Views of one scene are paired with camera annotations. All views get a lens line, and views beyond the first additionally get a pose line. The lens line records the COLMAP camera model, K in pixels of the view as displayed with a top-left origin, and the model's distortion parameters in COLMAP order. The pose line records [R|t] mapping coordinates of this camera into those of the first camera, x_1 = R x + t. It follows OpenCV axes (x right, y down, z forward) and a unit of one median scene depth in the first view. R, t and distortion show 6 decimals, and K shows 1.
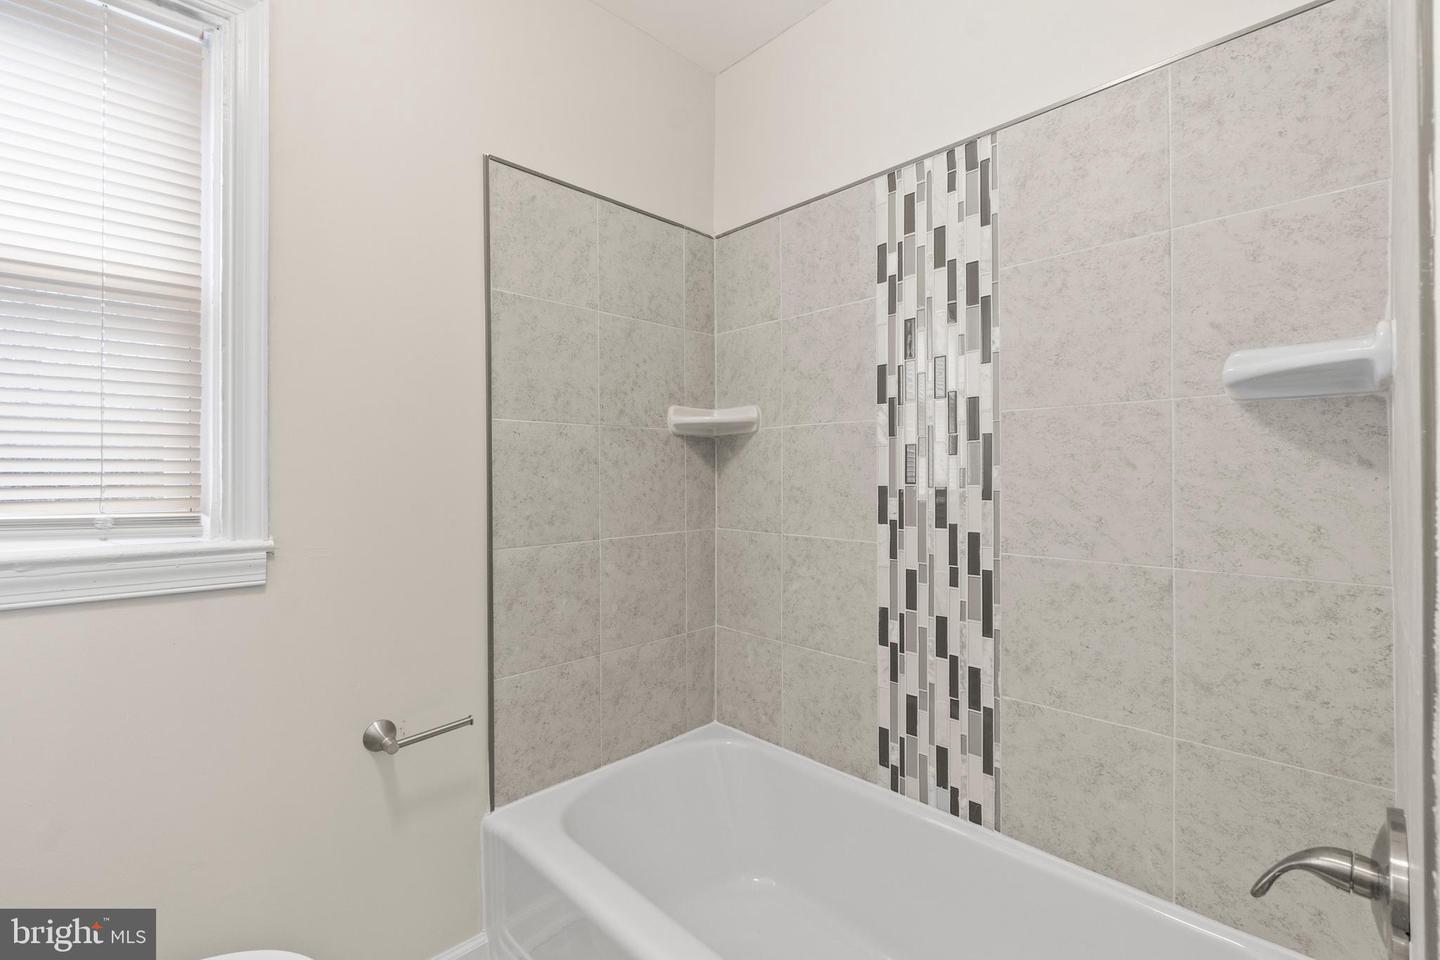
lens RADIAL K [[623.3, 0, 713.9], [0, 623.3, 476.6], [0, 0, 1]] dist [-0.003613, 0.000668]
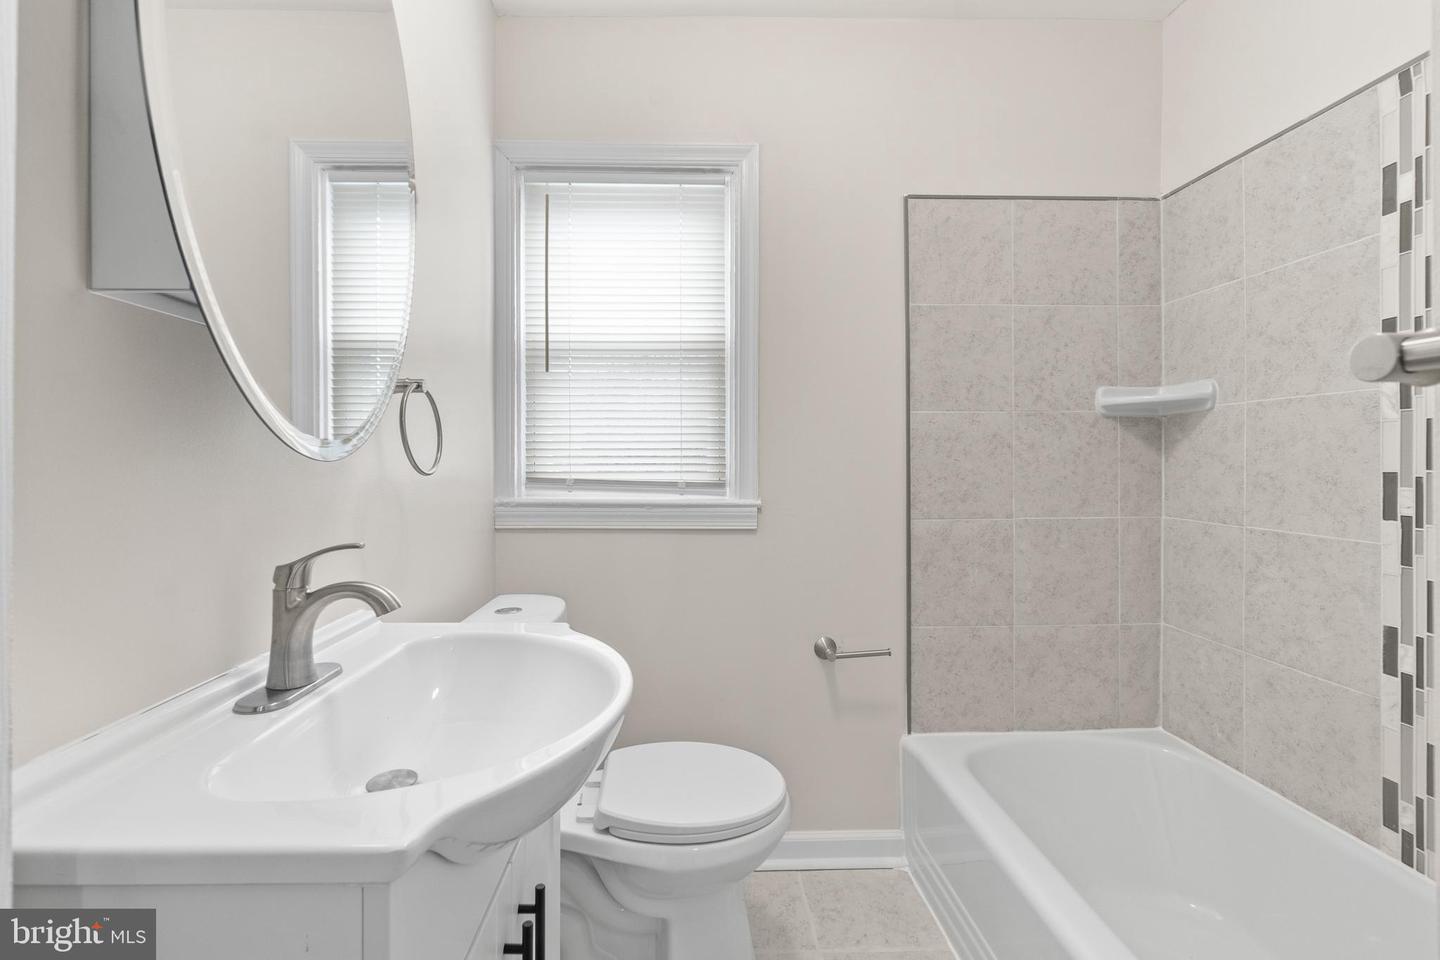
lens RADIAL K [[623.3, 0, 714.9], [0, 623.3, 467.2], [0, 0, 1]] dist [-0.003613, 0.000668]
pose [[0.748954, 0.010287, -0.662542, 0.149764], [-0.003343, 0.999925, 0.011747, 0.002371], [0.662613, -0.006583, 0.748933, -0.149666]]
